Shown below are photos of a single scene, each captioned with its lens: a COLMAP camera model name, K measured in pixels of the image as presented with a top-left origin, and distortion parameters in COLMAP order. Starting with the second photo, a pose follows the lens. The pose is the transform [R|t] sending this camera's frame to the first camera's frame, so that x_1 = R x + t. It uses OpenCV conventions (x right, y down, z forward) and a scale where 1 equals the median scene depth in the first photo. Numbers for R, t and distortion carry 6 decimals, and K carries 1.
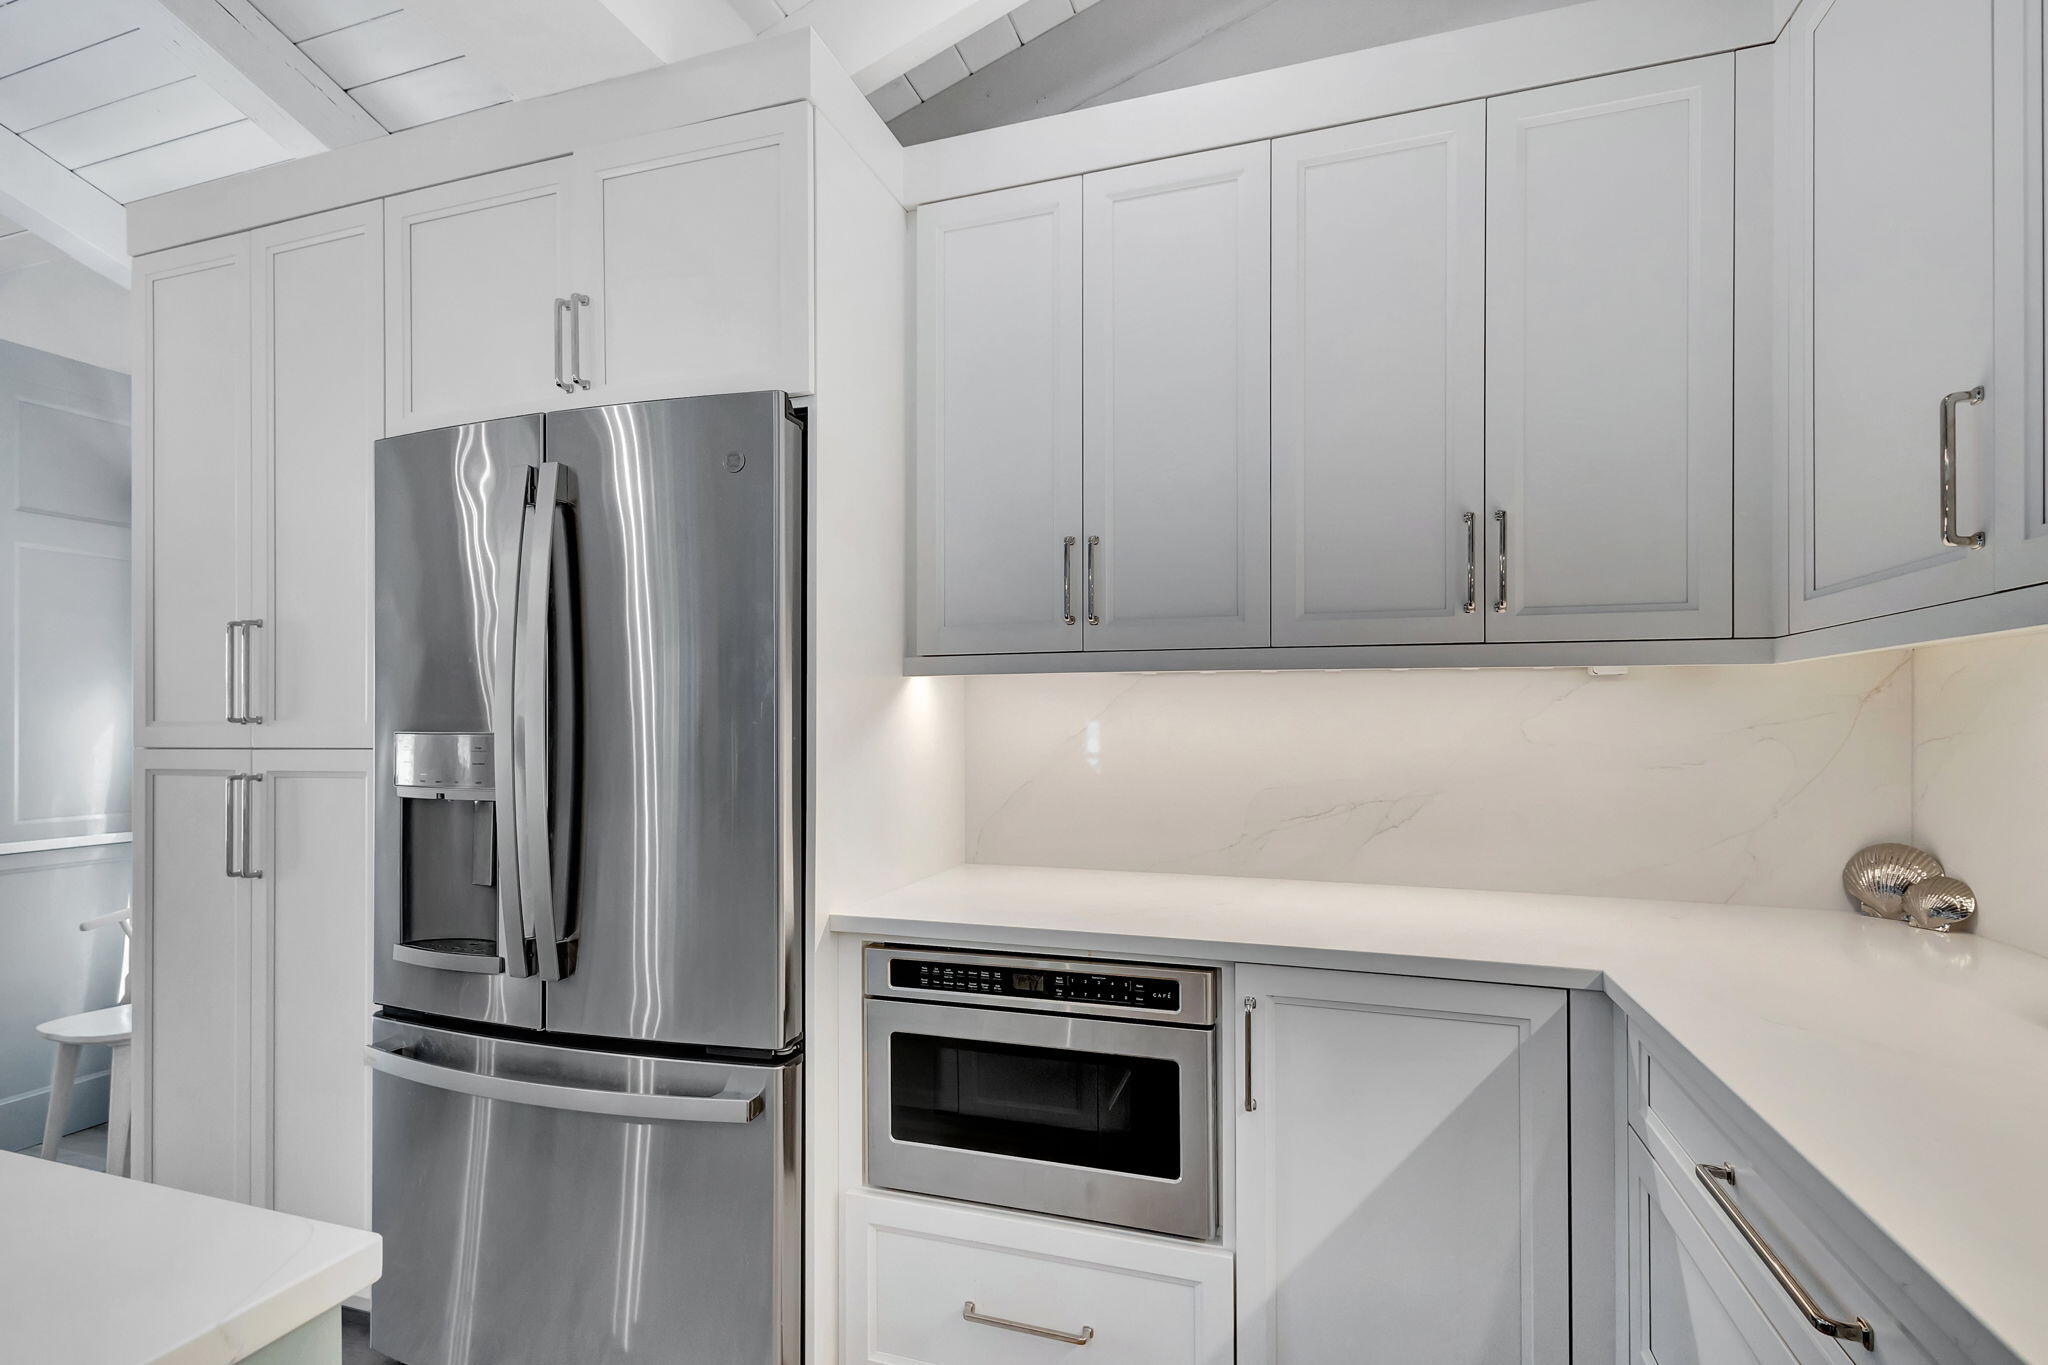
lens RADIAL K [[937.1, 0, 1036.7], [0, 937.1, 720.6], [0, 0, 1]] dist [0.003362, 0.000628]
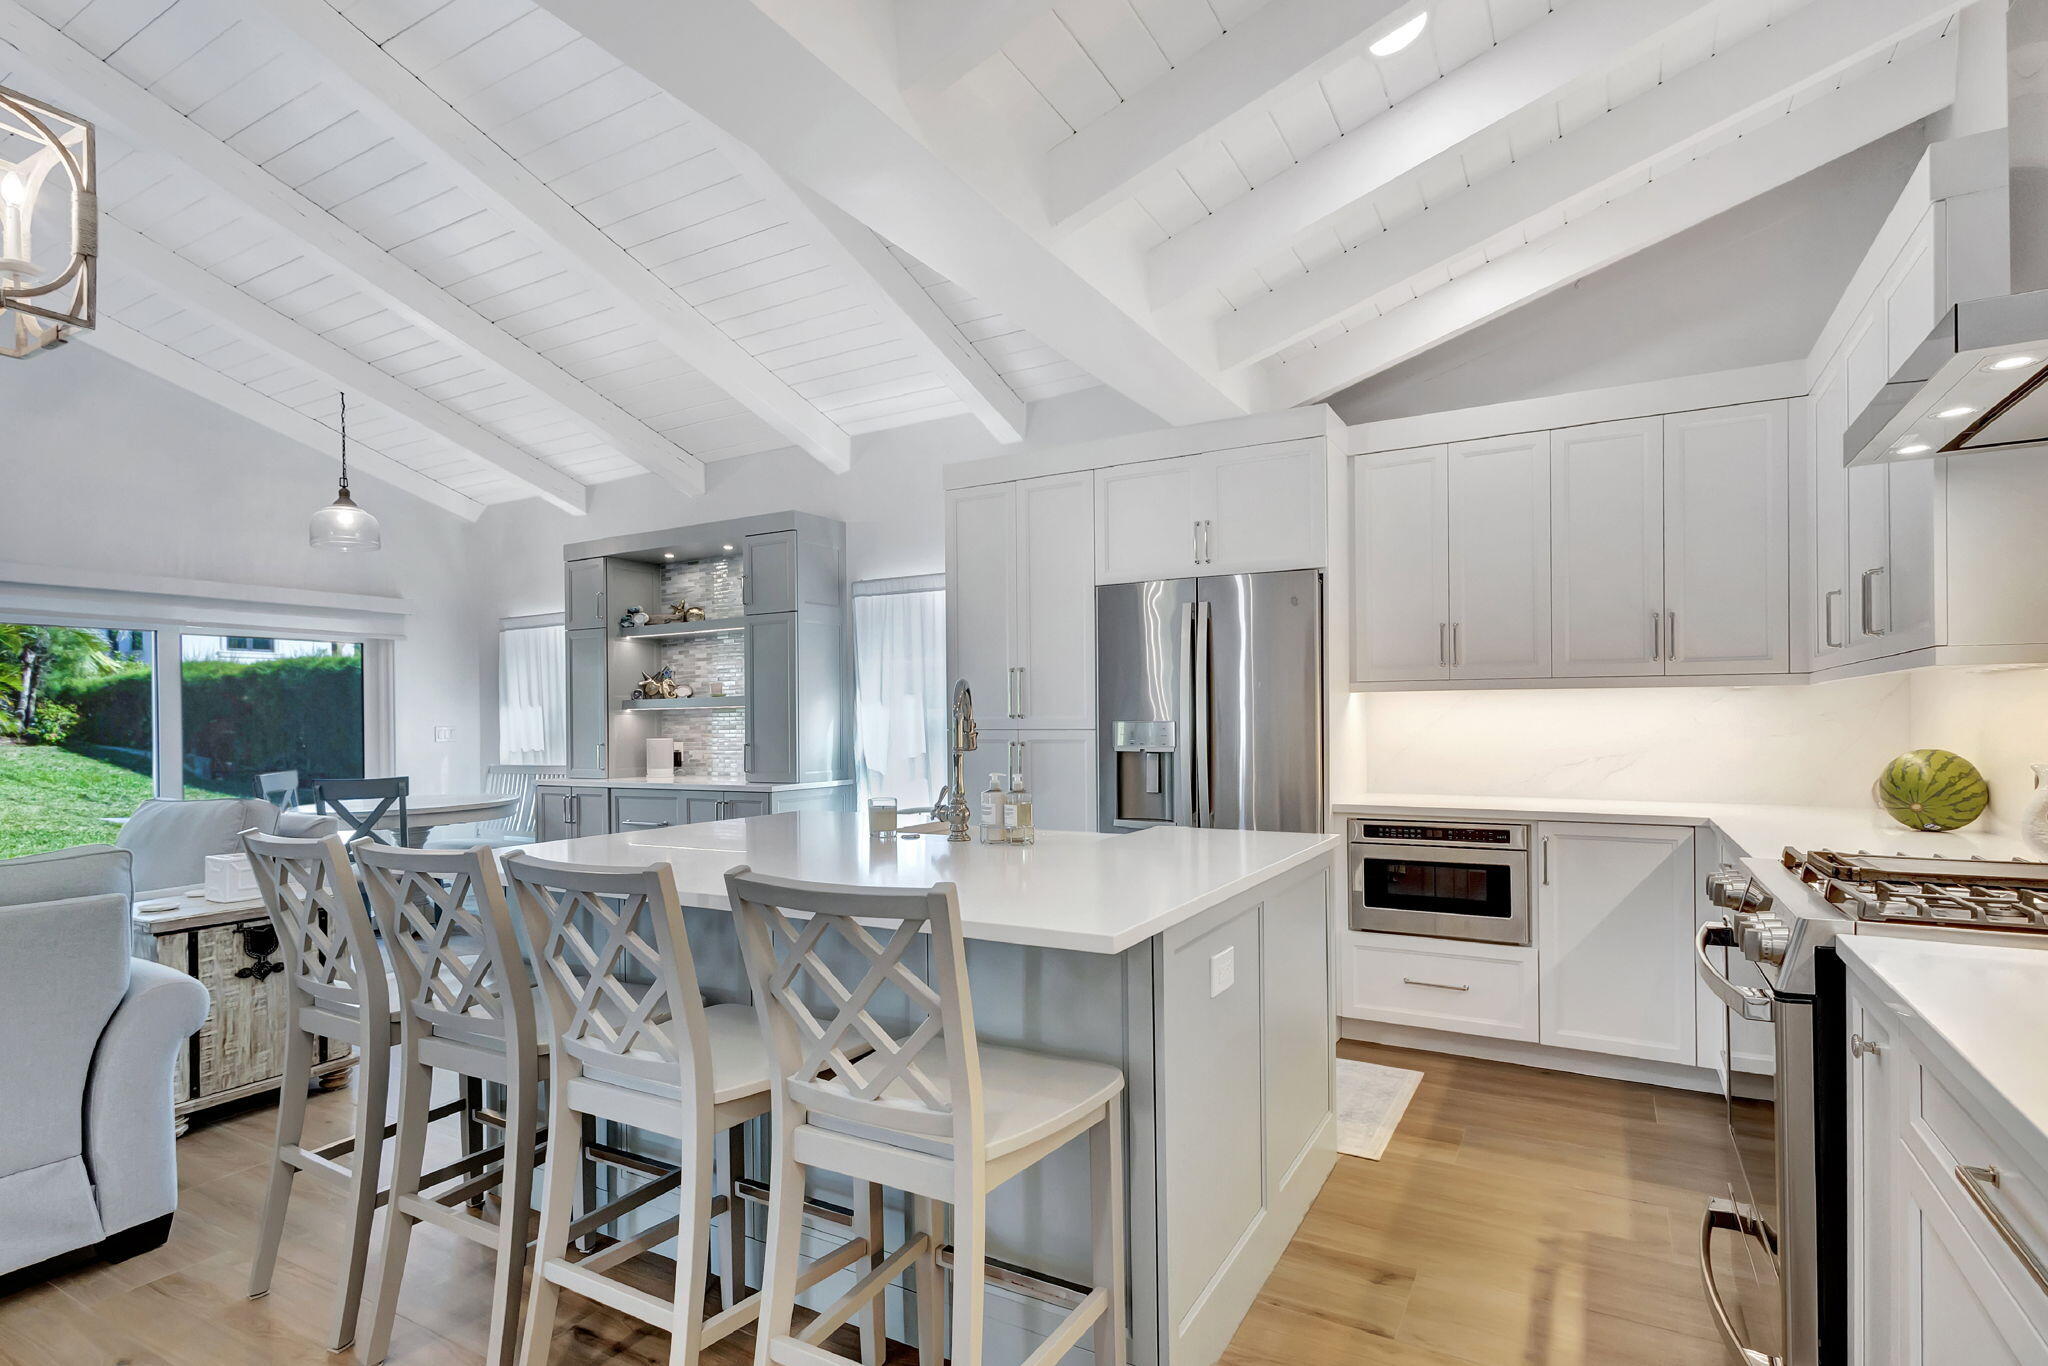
lens RADIAL K [[1019.5, 0, 1022.9], [0, 1019.5, 717.1], [0, 0, 1]] dist [0.002543, 0.000542]
pose [[0.979890, -0.006239, -0.199441, -0.471210], [0.006839, 0.999974, 0.002322, -0.005139], [0.199421, -0.003639, 0.979907, -1.520336]]
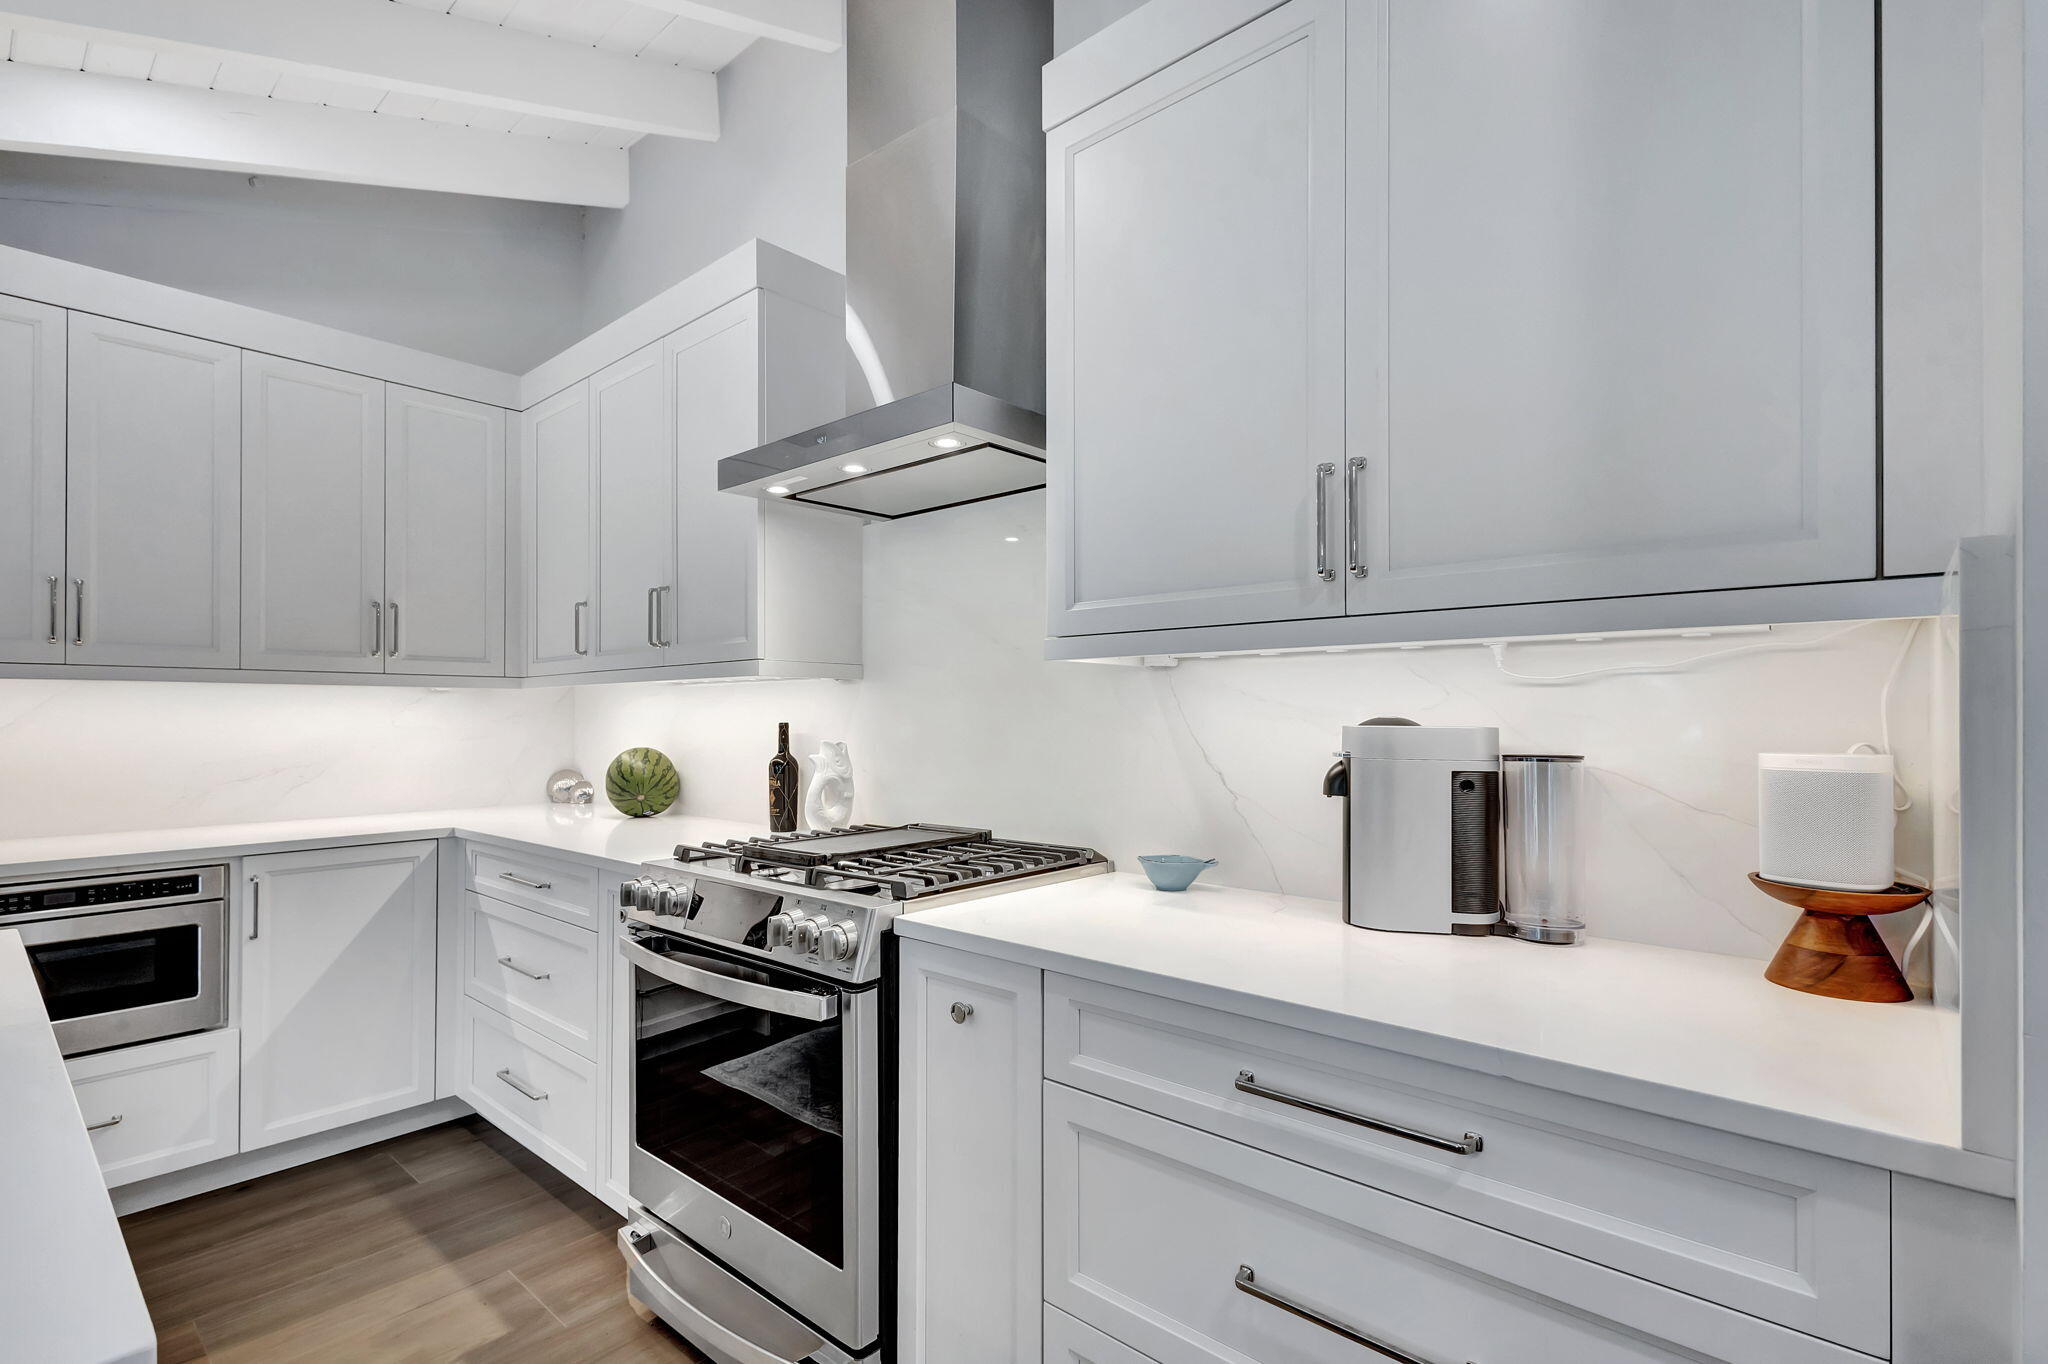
lens RADIAL K [[960.8, 0, 1026.9], [0, 960.8, 696.1], [0, 0, 1]] dist [0.002514, 0.000865]
pose [[0.392772, 0.016483, 0.919488, -0.779809], [0.000401, 0.999836, -0.018095, -0.001882], [-0.919636, 0.007476, 0.392701, -0.927922]]
